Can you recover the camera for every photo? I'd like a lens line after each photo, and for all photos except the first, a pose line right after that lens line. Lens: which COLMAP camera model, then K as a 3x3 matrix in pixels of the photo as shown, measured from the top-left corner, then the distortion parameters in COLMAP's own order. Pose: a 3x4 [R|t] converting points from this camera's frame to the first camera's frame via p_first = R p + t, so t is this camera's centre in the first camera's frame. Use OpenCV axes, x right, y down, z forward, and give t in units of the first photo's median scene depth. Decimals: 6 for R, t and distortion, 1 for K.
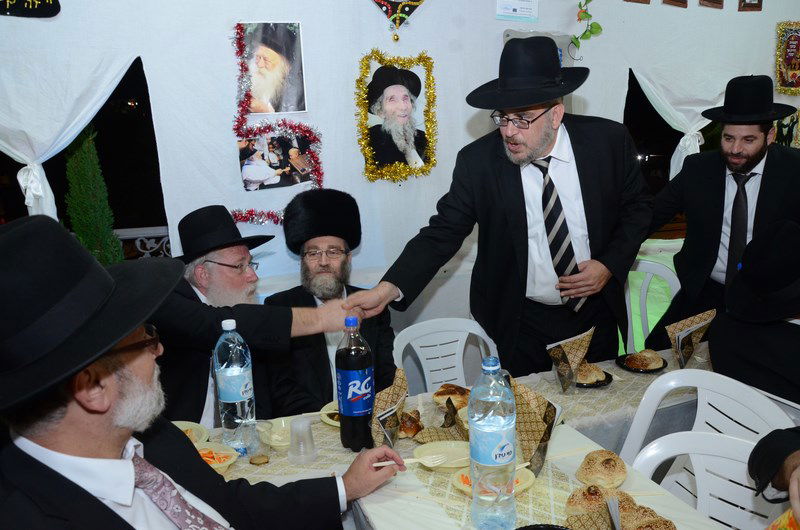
lens RADIAL K [[646.1, 0, 407.7], [0, 646.1, 273.7], [0, 0, 1]] dist [-0.118103, 0.078437]
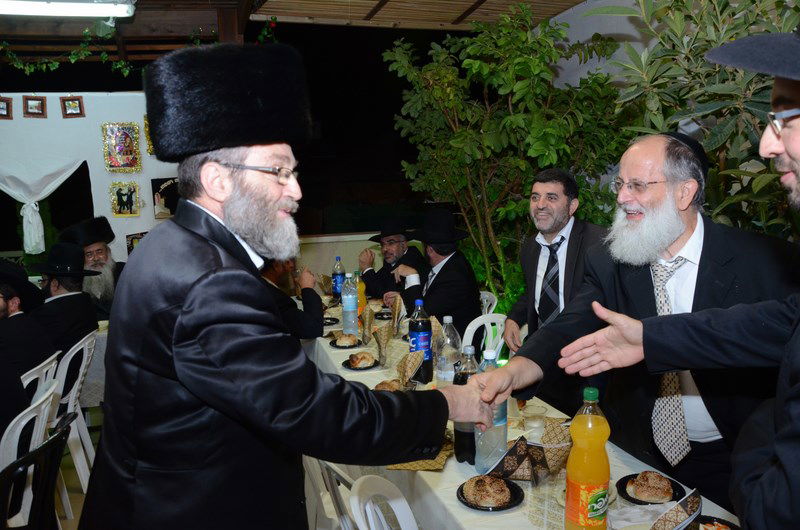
lens RADIAL K [[622.4, 0, 399.1], [0, 622.4, 268.9], [0, 0, 1]] dist [-0.154974, 0.117622]
pose [[0.998697, 0.001613, -0.051014, 1.725937], [-0.004578, 0.998303, -0.058056, 0.000973], [0.050834, 0.058213, 0.997009, -0.388556]]
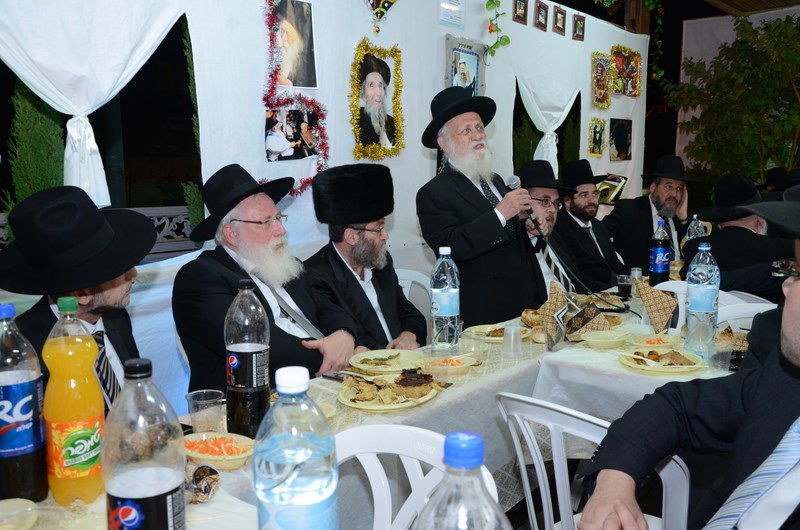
lens RADIAL K [[710.9, 0, 397.1], [0, 710.9, 270.2], [0, 0, 1]] dist [-0.050400, 0.058808]
pose [[0.877131, -0.040197, 0.478567, -0.605631], [0.069956, 0.996556, -0.044512, 0.104170], [-0.475130, 0.072521, 0.876922, -0.061300]]
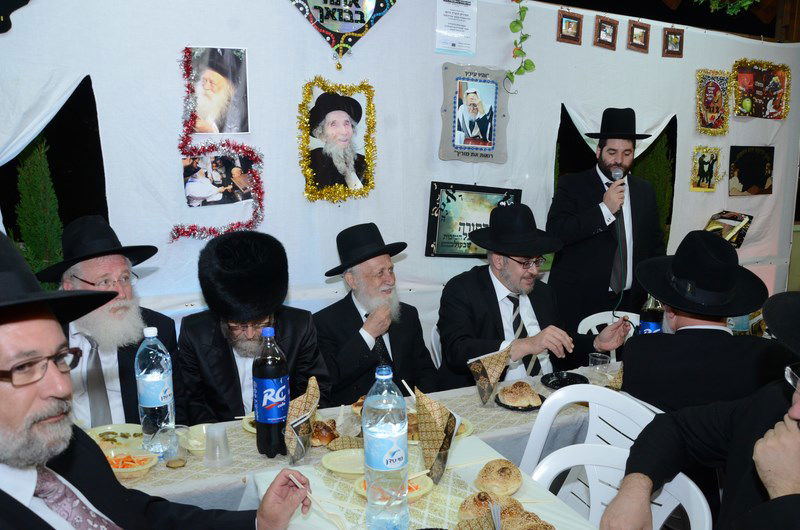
lens RADIAL K [[622.4, 0, 404.5], [0, 622.4, 276.0], [0, 0, 1]] dist [-0.154974, 0.117622]
pose [[0.998198, 0.025543, 0.054294, 0.045269], [-0.023768, 0.999169, -0.033099, 0.007033], [-0.055095, 0.031749, 0.997976, -0.004128]]
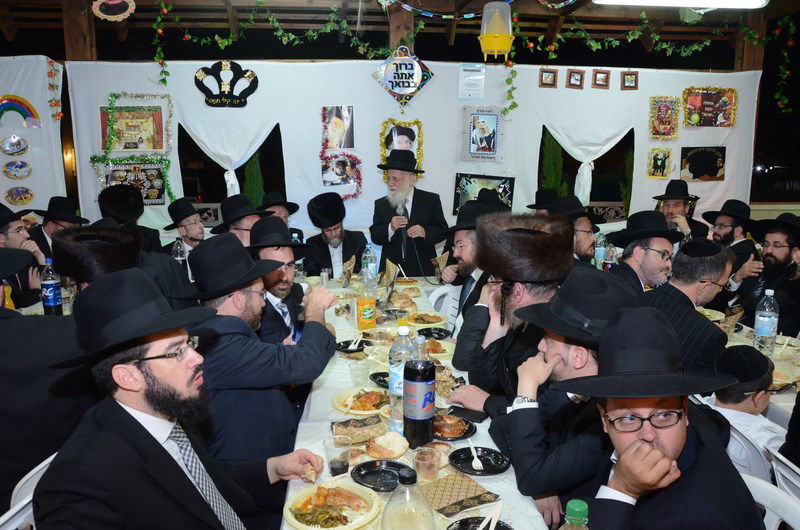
lens RADIAL K [[622.4, 0, 400.5], [0, 622.4, 275.5], [0, 0, 1]] dist [-0.154974, 0.117622]
pose [[0.967676, 0.076145, -0.240428, 0.486999], [-0.073322, 0.997094, 0.020679, 0.099953], [0.241304, -0.002382, 0.970447, -0.881533]]
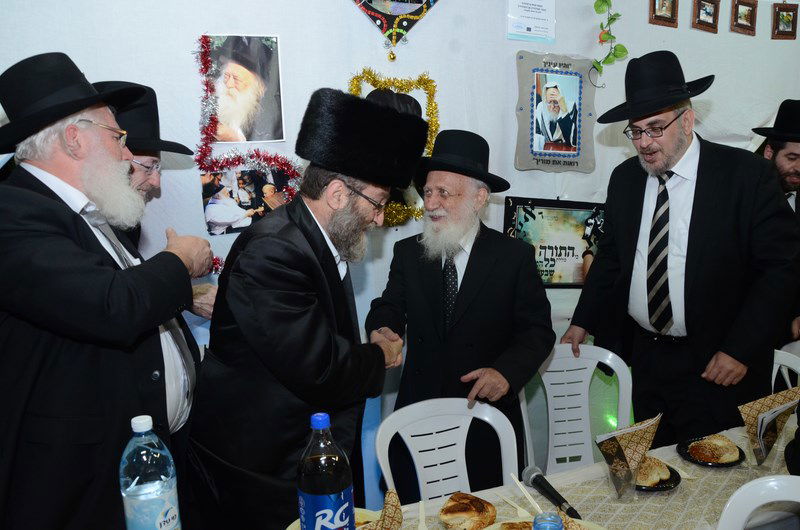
lens RADIAL K [[622.4, 0, 411.7], [0, 622.4, 285.6], [0, 0, 1]] dist [-0.154974, 0.117622]
pose [[0.999967, 0.000528, 0.008082, 0.001927], [-0.000062, 0.998344, -0.057530, -0.018090], [-0.008099, 0.057528, 0.998311, 0.207313]]
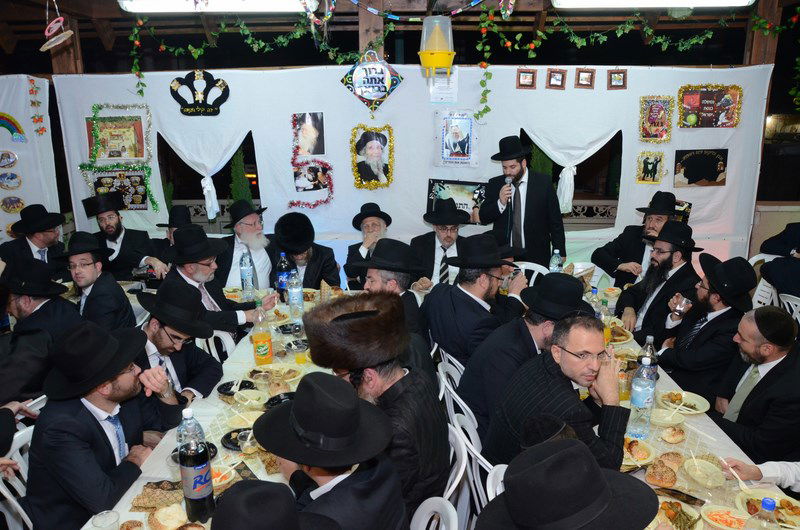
lens RADIAL K [[615.1, 0, 399.0], [0, 615.1, 276.0], [0, 0, 1]] dist [-0.145851, 0.101079]
pose [[0.924978, 0.119161, -0.360855, 0.808802], [-0.087353, 0.990810, 0.103271, -0.090067], [0.369845, -0.064002, 0.926887, -0.752089]]
